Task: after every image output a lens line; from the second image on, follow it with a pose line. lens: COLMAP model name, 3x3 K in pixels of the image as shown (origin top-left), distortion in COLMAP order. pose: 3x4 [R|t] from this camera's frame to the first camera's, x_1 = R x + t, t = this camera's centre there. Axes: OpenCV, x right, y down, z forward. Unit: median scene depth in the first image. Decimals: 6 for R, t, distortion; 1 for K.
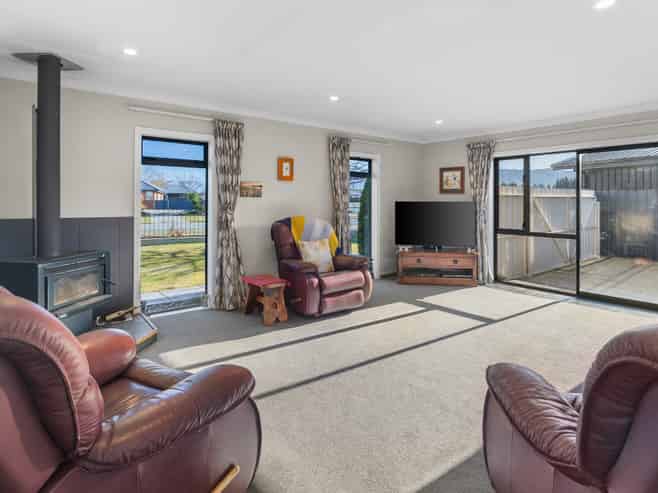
lens RADIAL K [[361.4, 0, 328.5], [0, 361.4, 210.1], [0, 0, 1]] dist [0.000049, 0.000077]
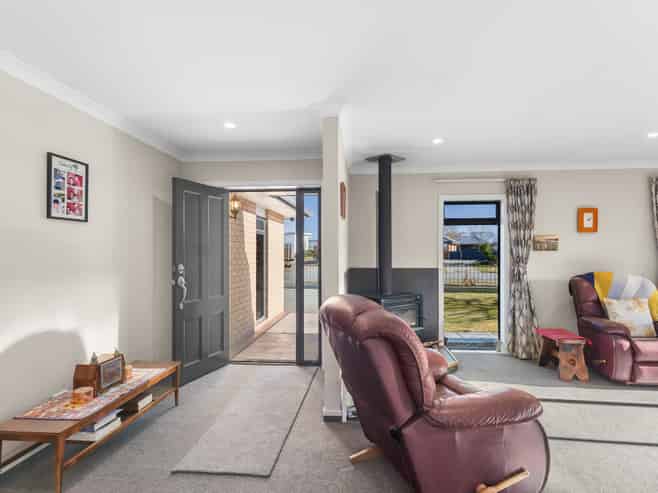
lens RADIAL K [[370.6, 0, 329.0], [0, 370.6, 246.5], [0, 0, 1]] dist [-0.000570, 0.000156]
pose [[0.729237, -0.014907, -0.684098, 0.056133], [-0.007710, 0.999520, -0.030000, -0.013259], [0.684217, 0.027152, 0.728772, -0.175305]]
